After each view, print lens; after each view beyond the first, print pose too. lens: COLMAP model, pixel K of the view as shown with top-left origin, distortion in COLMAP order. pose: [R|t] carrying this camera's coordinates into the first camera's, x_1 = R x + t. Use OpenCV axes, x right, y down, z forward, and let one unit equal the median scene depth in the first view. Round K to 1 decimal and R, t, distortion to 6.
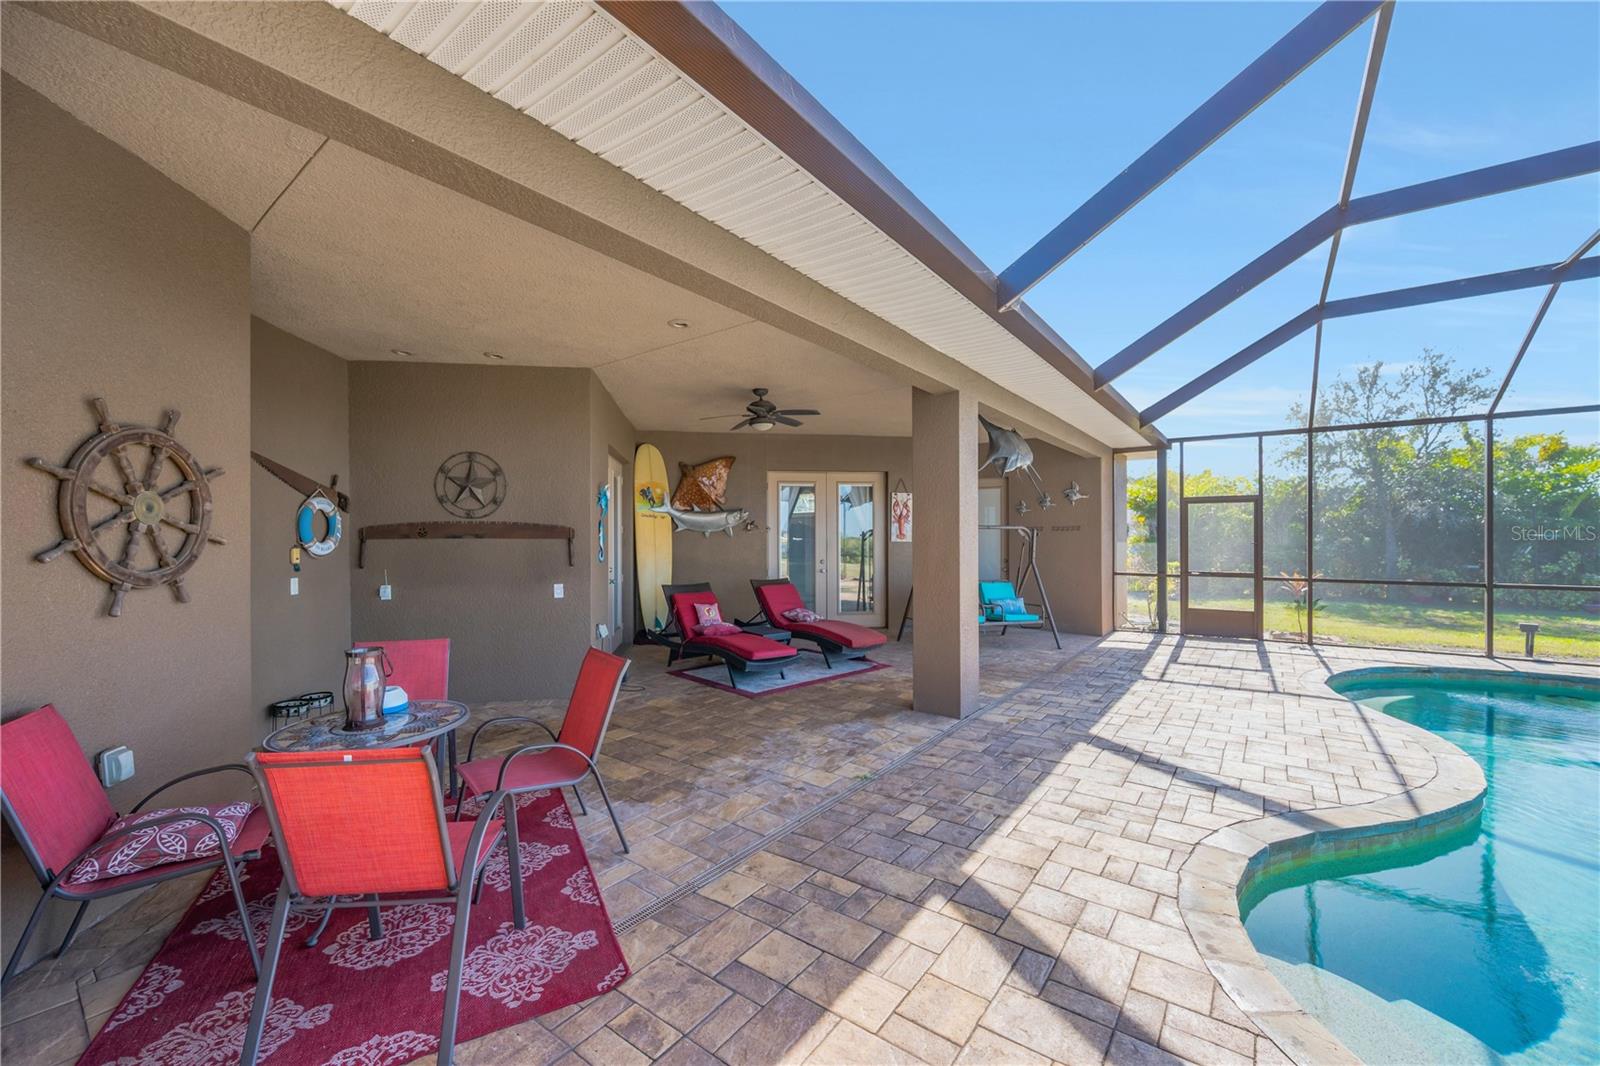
lens RADIAL K [[622.3, 0, 800.0], [0, 622.3, 533.0], [0, 0, 1]] dist [0.000109, 0.000032]
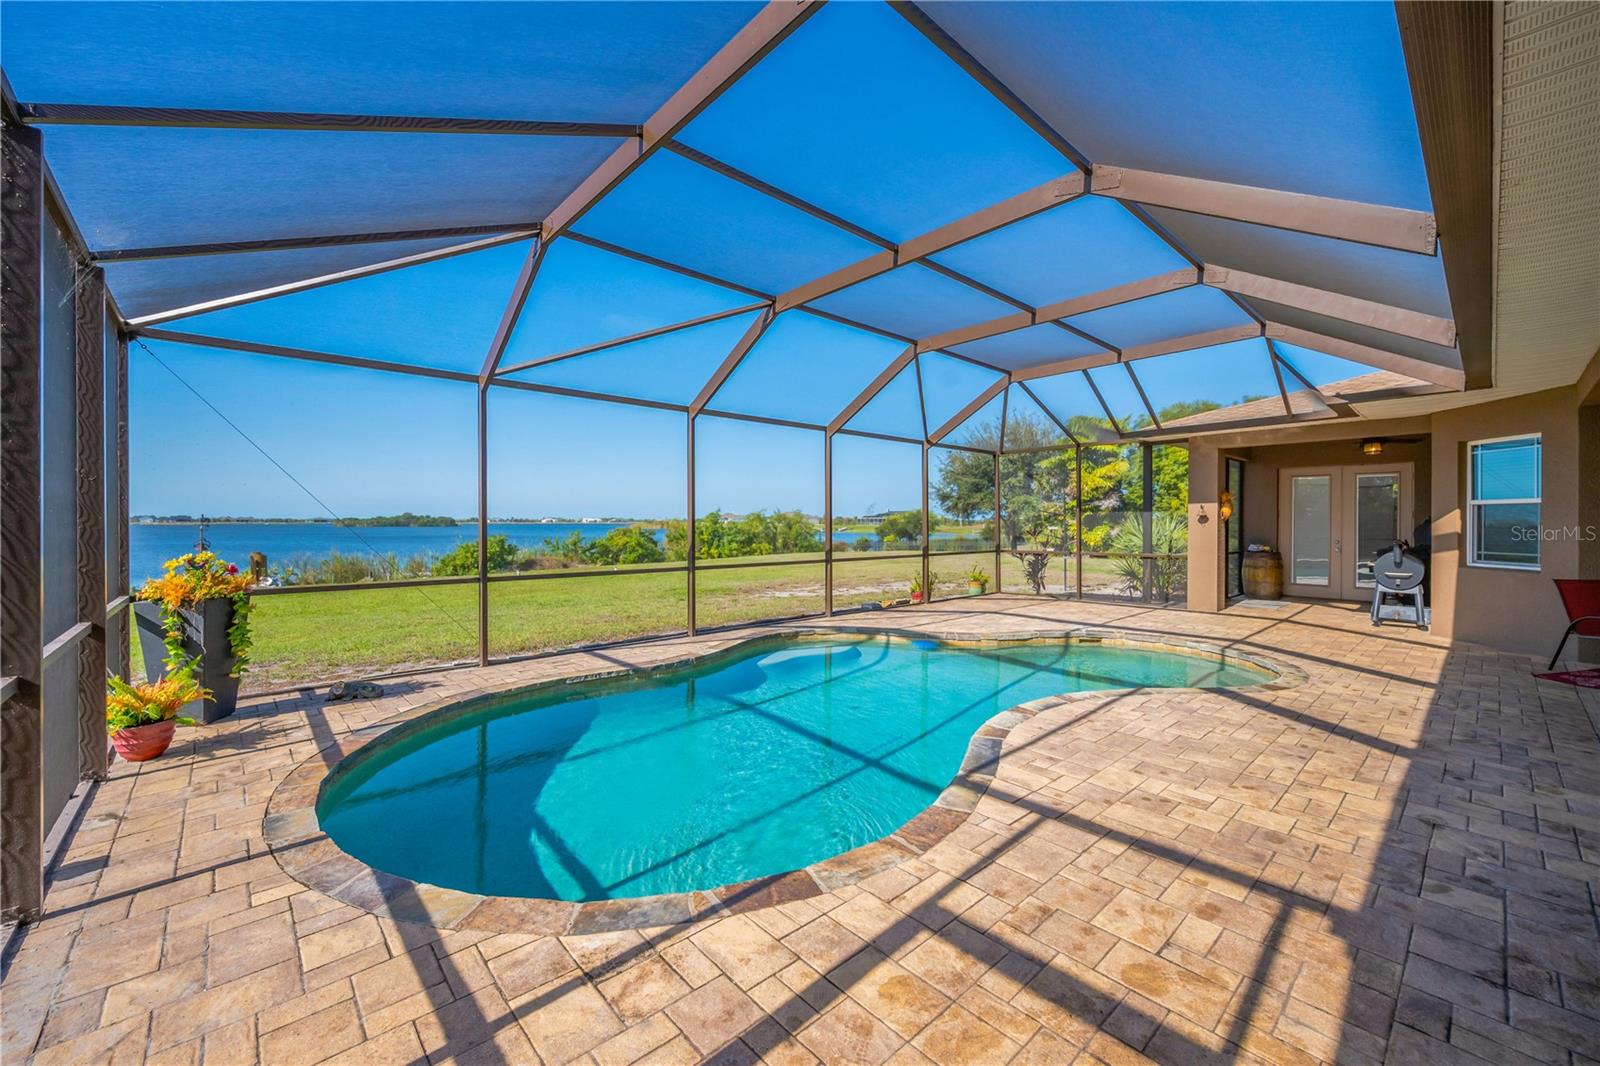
lens RADIAL K [[625.2, 0, 803.9], [0, 625.2, 523.0], [0, 0, 1]] dist [-0.001998, 0.000526]
pose [[-0.981451, 0.003232, 0.191684, 1.074610], [0.001886, 0.999972, -0.007205, 0.013804], [-0.191702, -0.006710, -0.981430, 1.940268]]
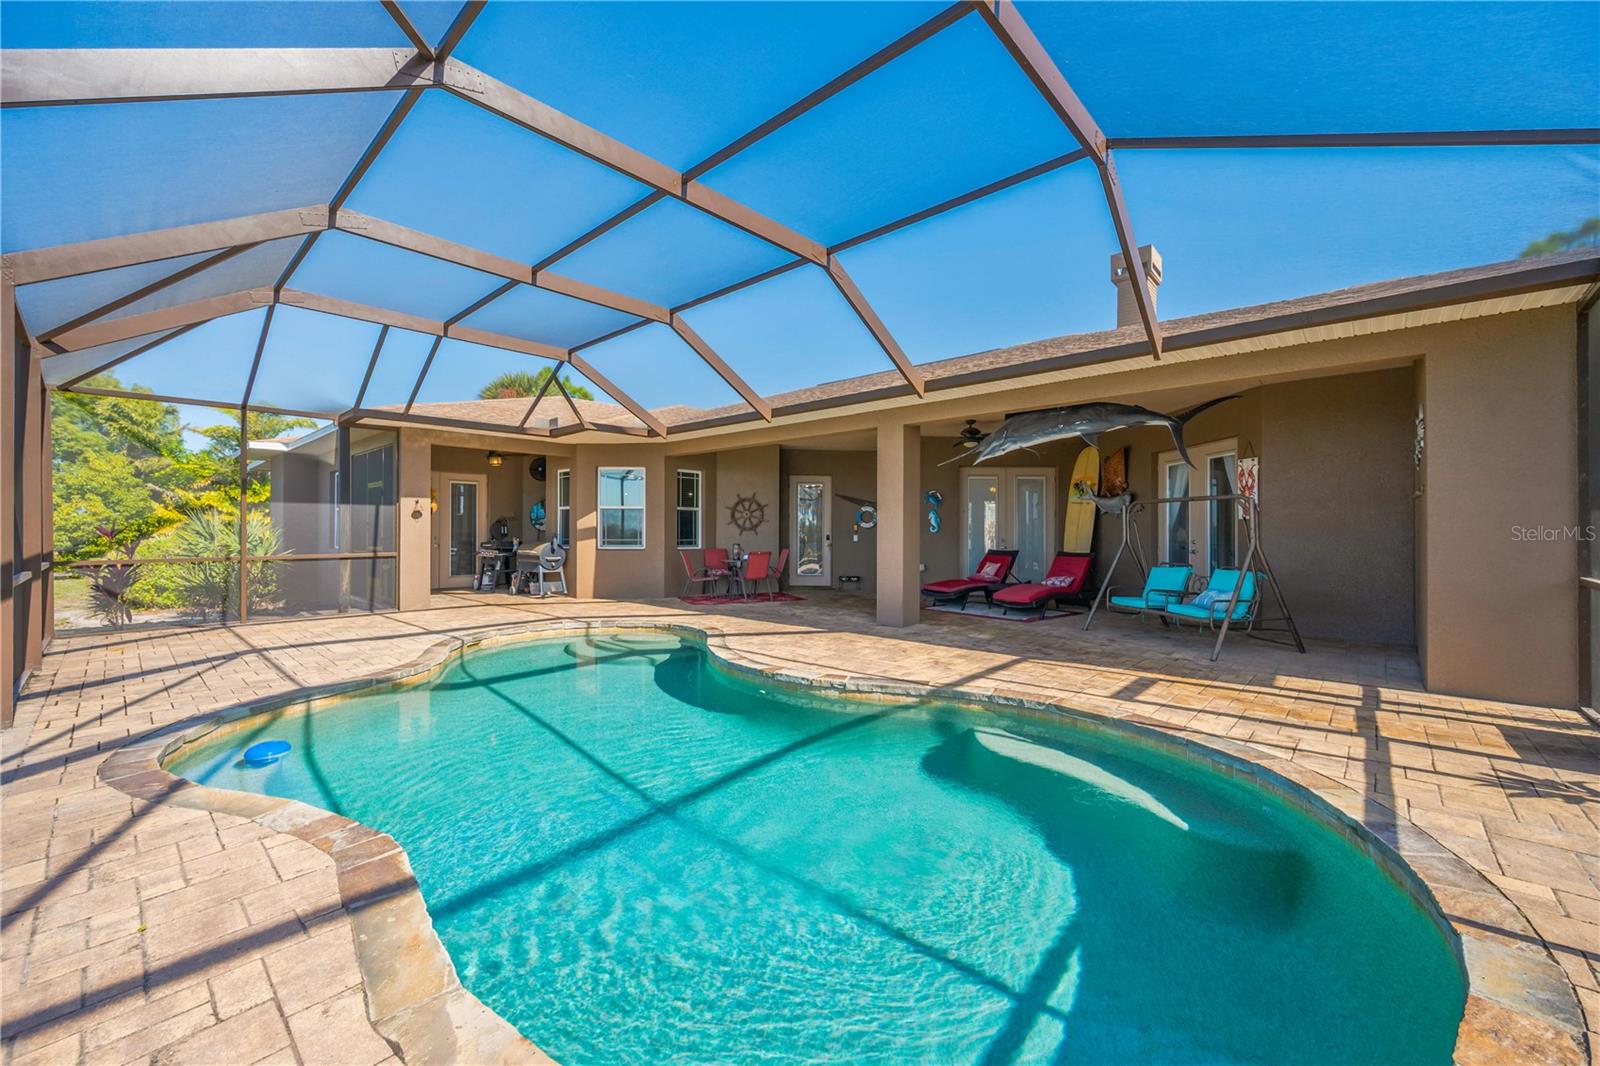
lens RADIAL K [[630.8, 0, 804.7], [0, 630.8, 531.1], [0, 0, 1]] dist [0.000094, 0.000197]
pose [[-0.100786, 0.001010, -0.994908, 2.093638], [0.006380, 0.999980, 0.000369, 0.050875], [0.994888, -0.006311, -0.100790, 1.060300]]
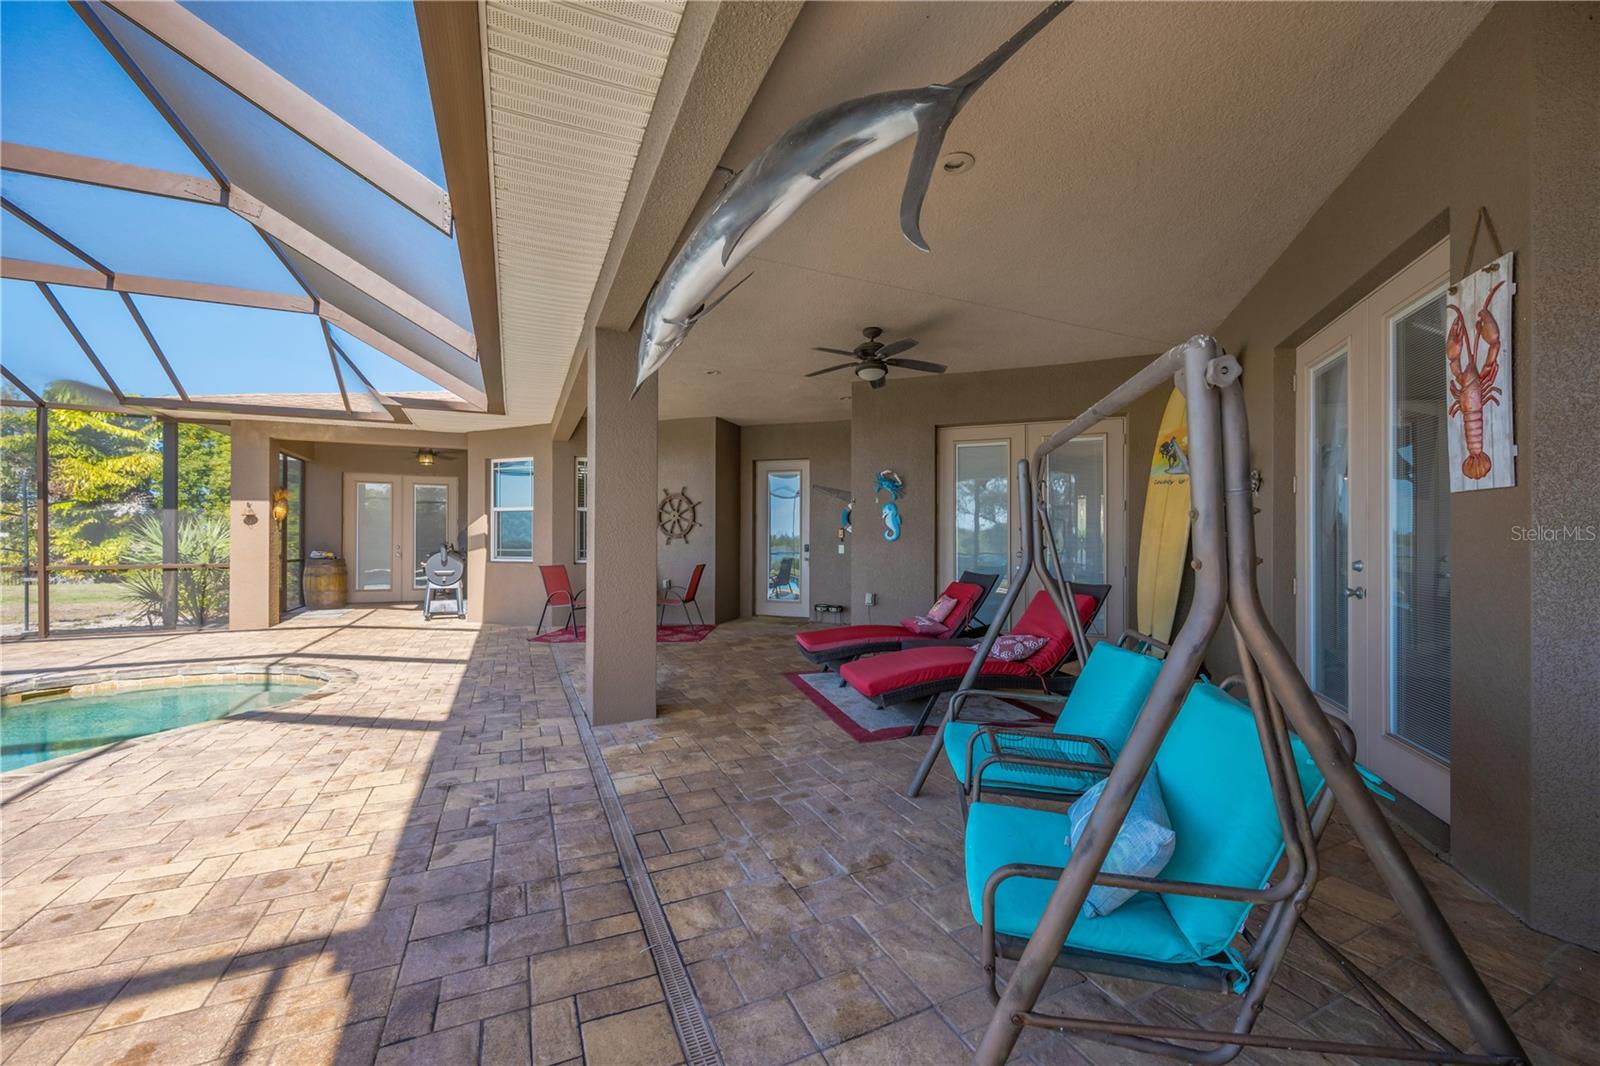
lens RADIAL K [[629.3, 0, 802.3], [0, 629.3, 543.4], [0, 0, 1]] dist [-0.002250, -0.000170]
pose [[-0.478337, 0.005610, -0.878159, 0.970163], [0.006297, 0.999976, 0.002958, 0.061249], [0.878154, -0.004115, -0.478360, 1.835354]]
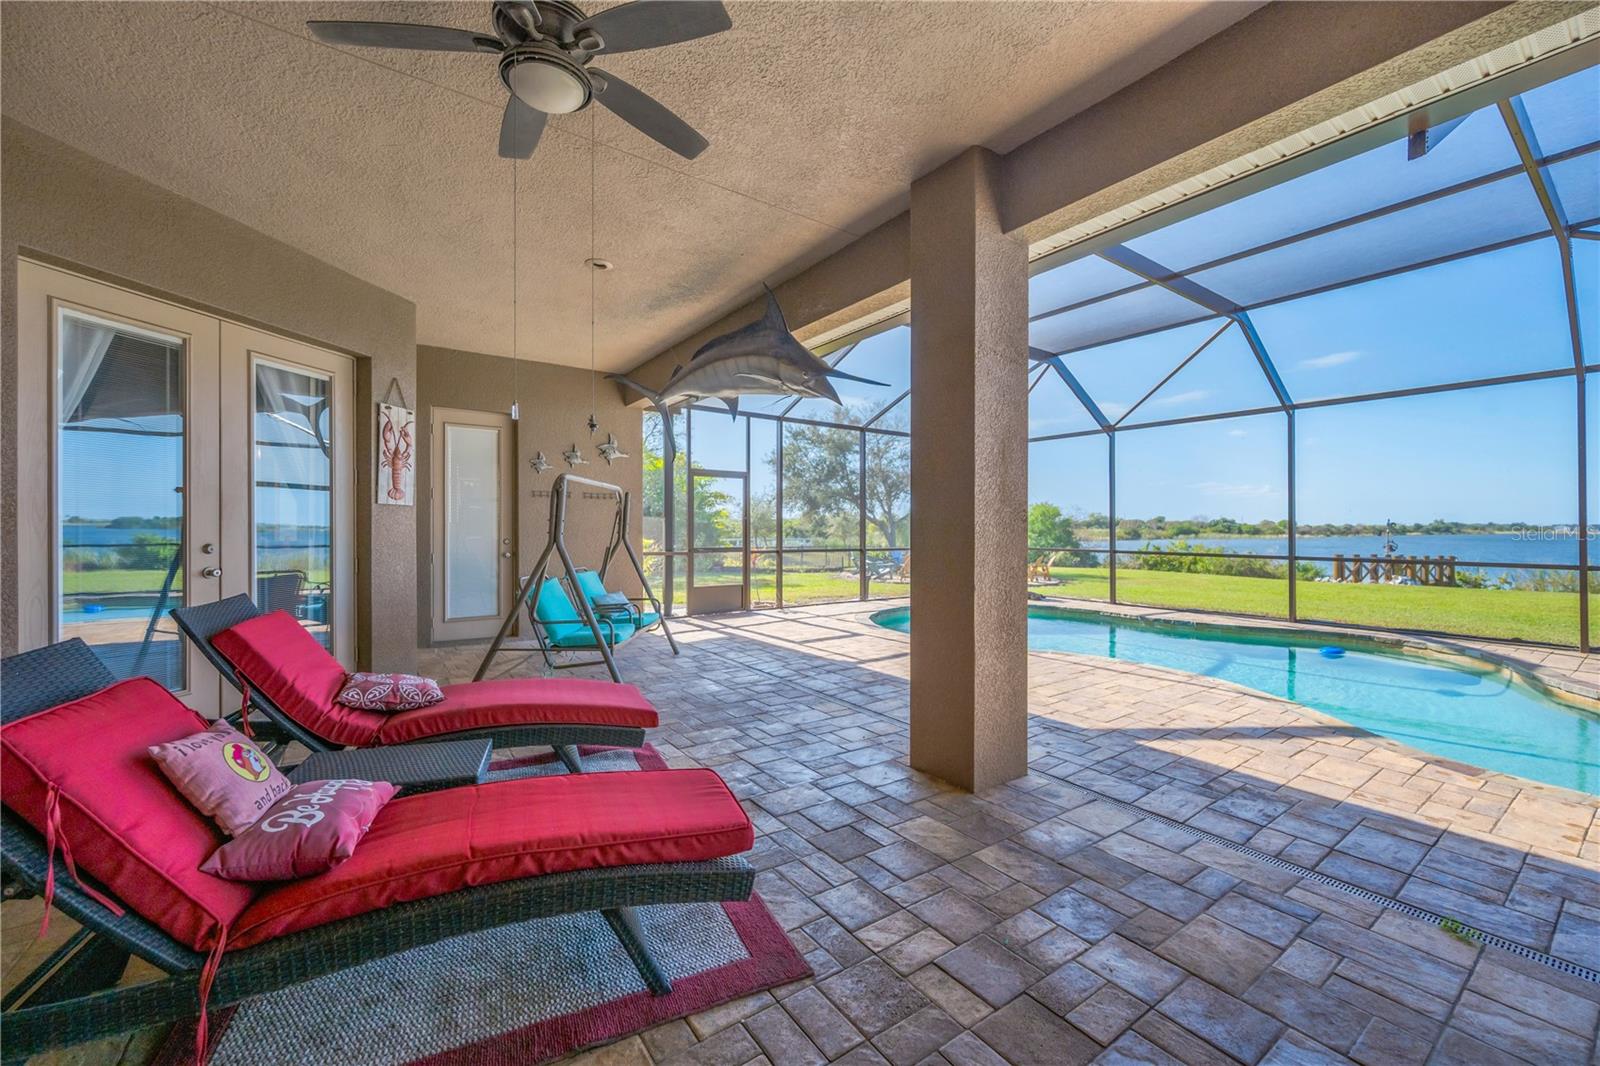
lens RADIAL K [[630.8, 0, 804.7], [0, 630.8, 531.1], [0, 0, 1]] dist [0.000094, 0.000197]
pose [[0.310305, -0.000401, 0.950637, -0.442840], [-0.013066, 0.999904, 0.004687, 0.058234], [-0.950547, -0.013875, 0.310270, 1.087625]]
